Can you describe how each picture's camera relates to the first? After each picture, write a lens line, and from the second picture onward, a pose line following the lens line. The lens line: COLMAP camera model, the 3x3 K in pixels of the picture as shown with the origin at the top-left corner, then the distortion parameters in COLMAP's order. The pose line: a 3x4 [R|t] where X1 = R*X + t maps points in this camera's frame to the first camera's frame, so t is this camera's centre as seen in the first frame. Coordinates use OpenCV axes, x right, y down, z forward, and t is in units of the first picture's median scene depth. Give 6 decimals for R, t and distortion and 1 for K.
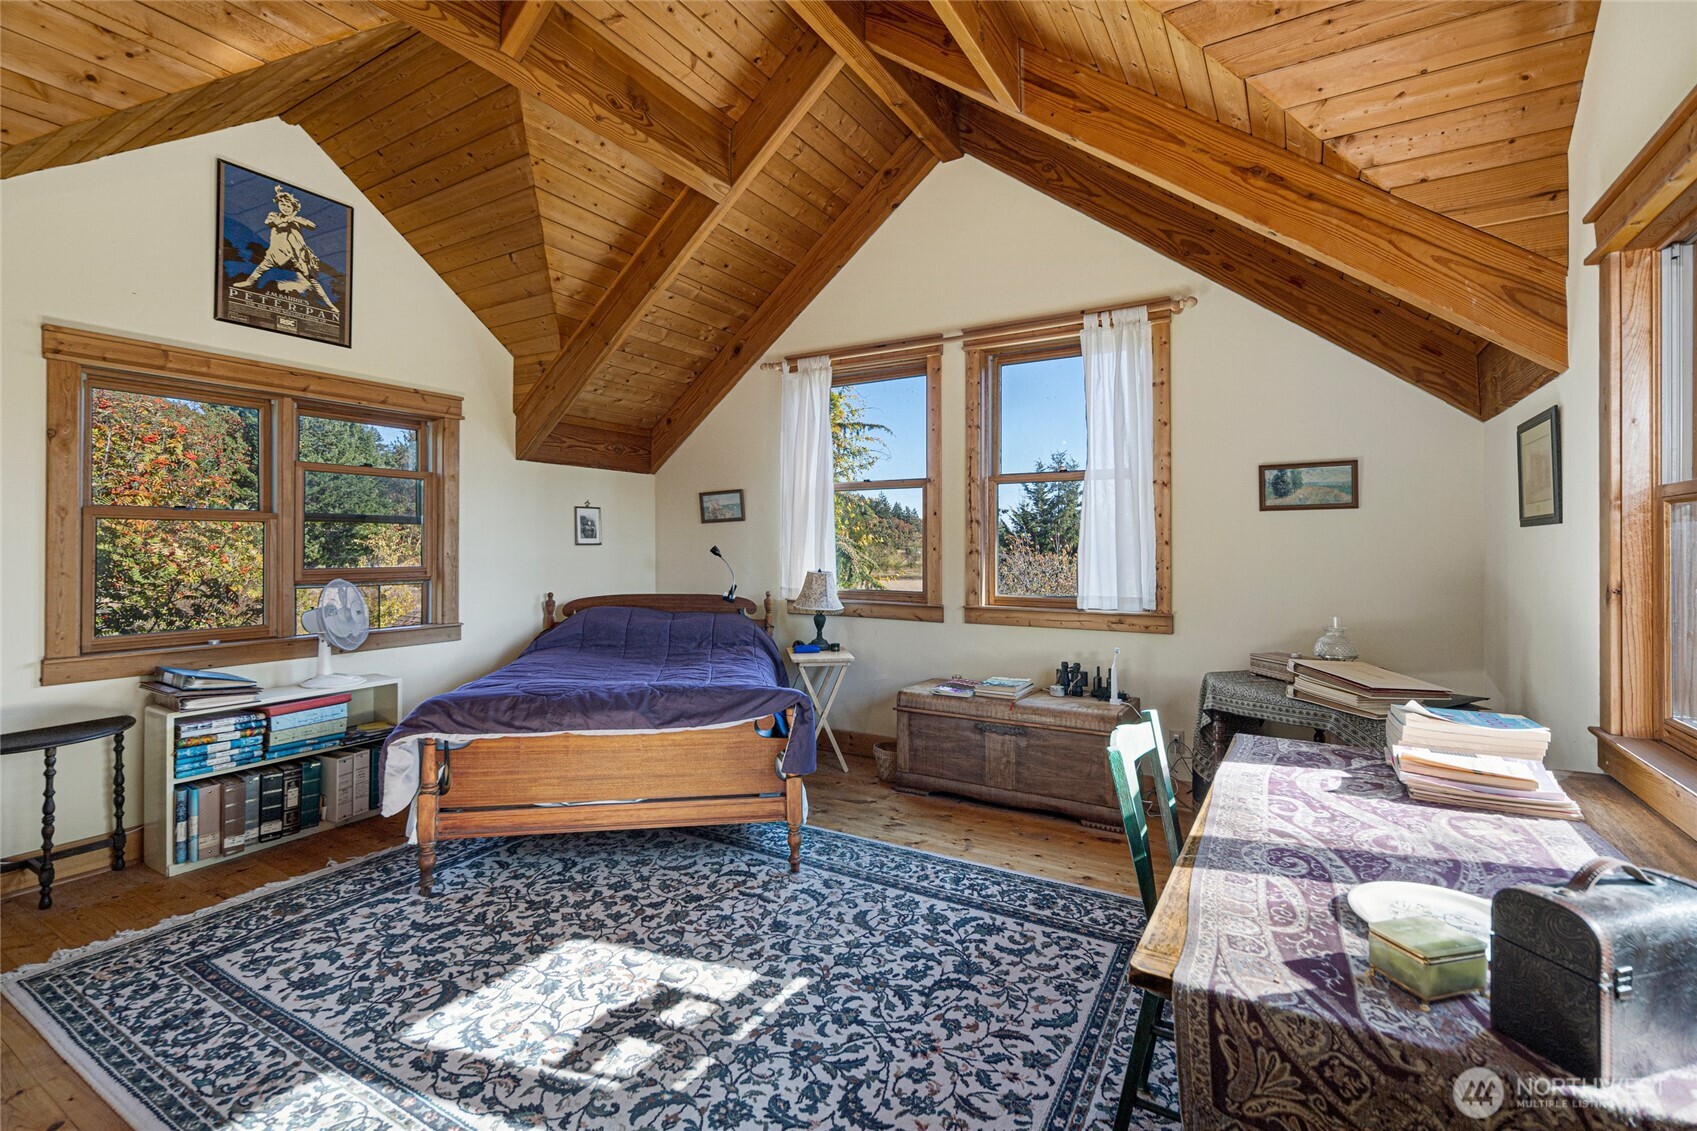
lens RADIAL K [[767.5, 0, 848.9], [0, 767.5, 549.3], [0, 0, 1]] dist [0.002973, -0.000799]
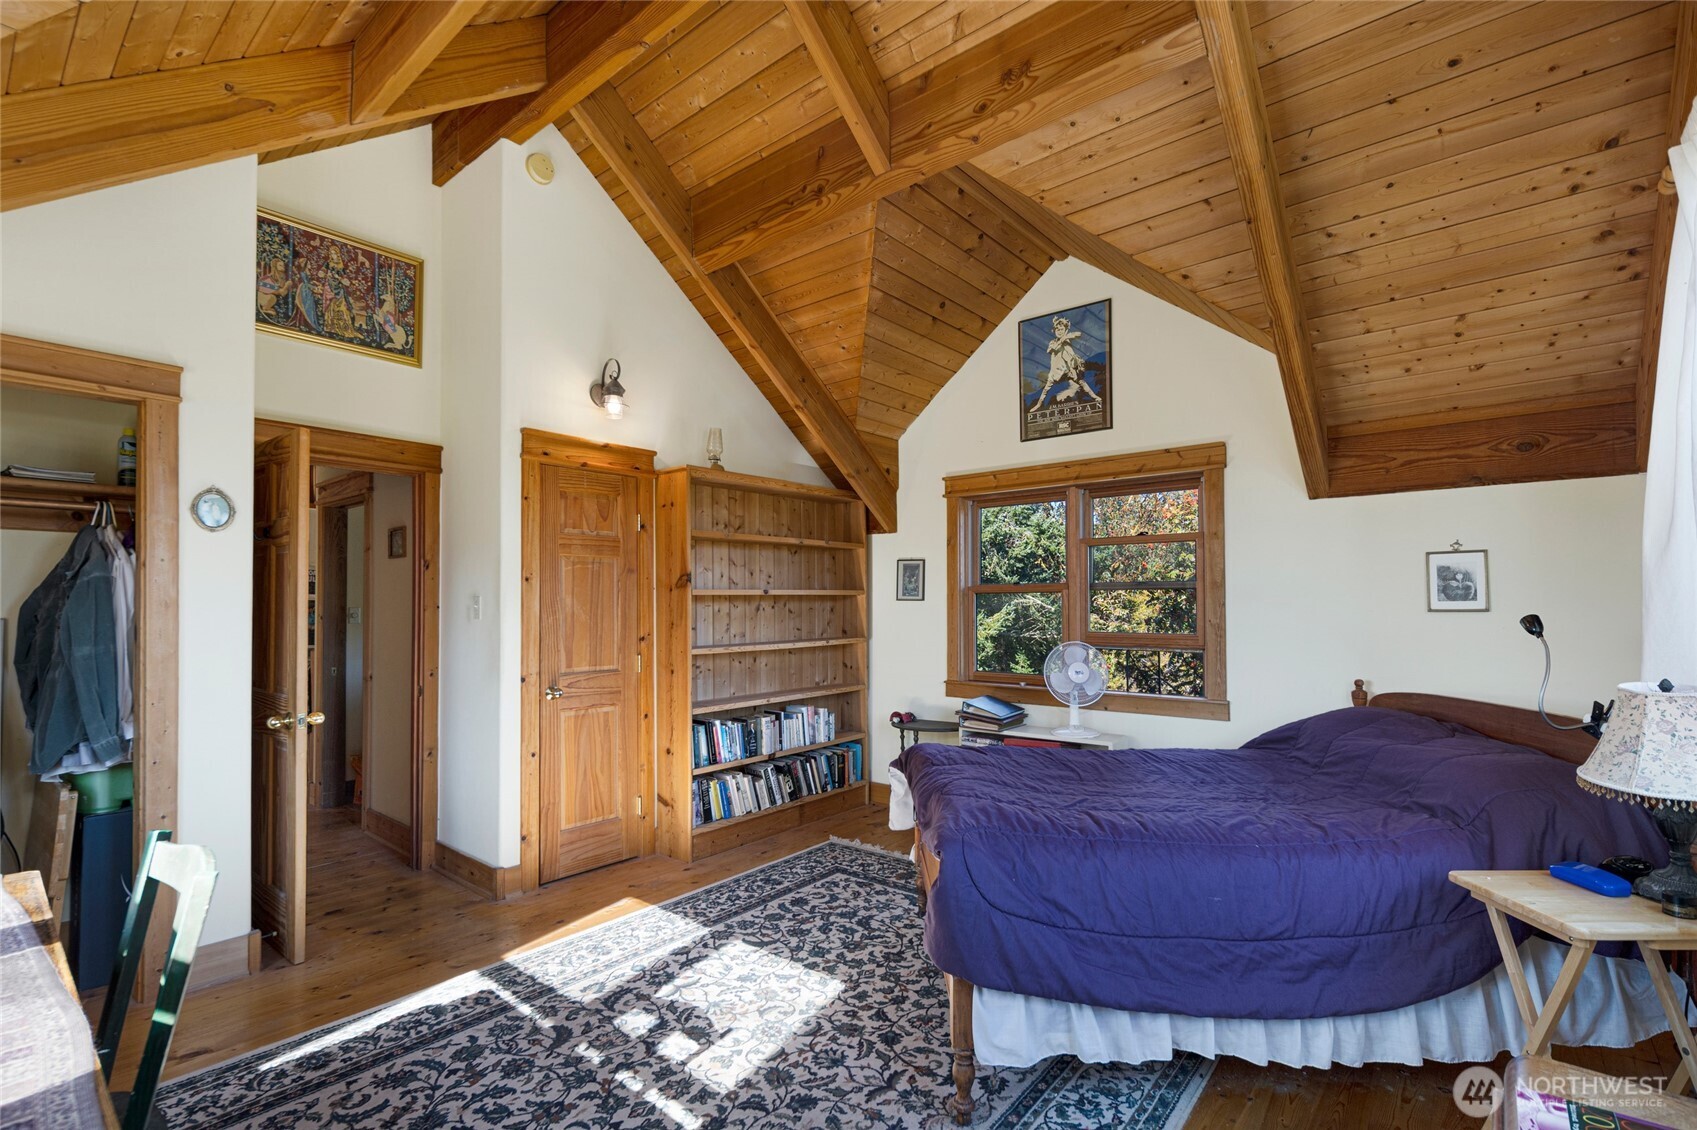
lens RADIAL K [[767.5, 0, 852.7], [0, 767.5, 598.2], [0, 0, 1]] dist [0.002973, -0.000799]
pose [[-0.157970, -0.014425, -0.987339, 0.642726], [-0.006172, 0.999888, -0.013621, -0.009309], [0.987425, 0.003942, -0.158041, 1.110952]]
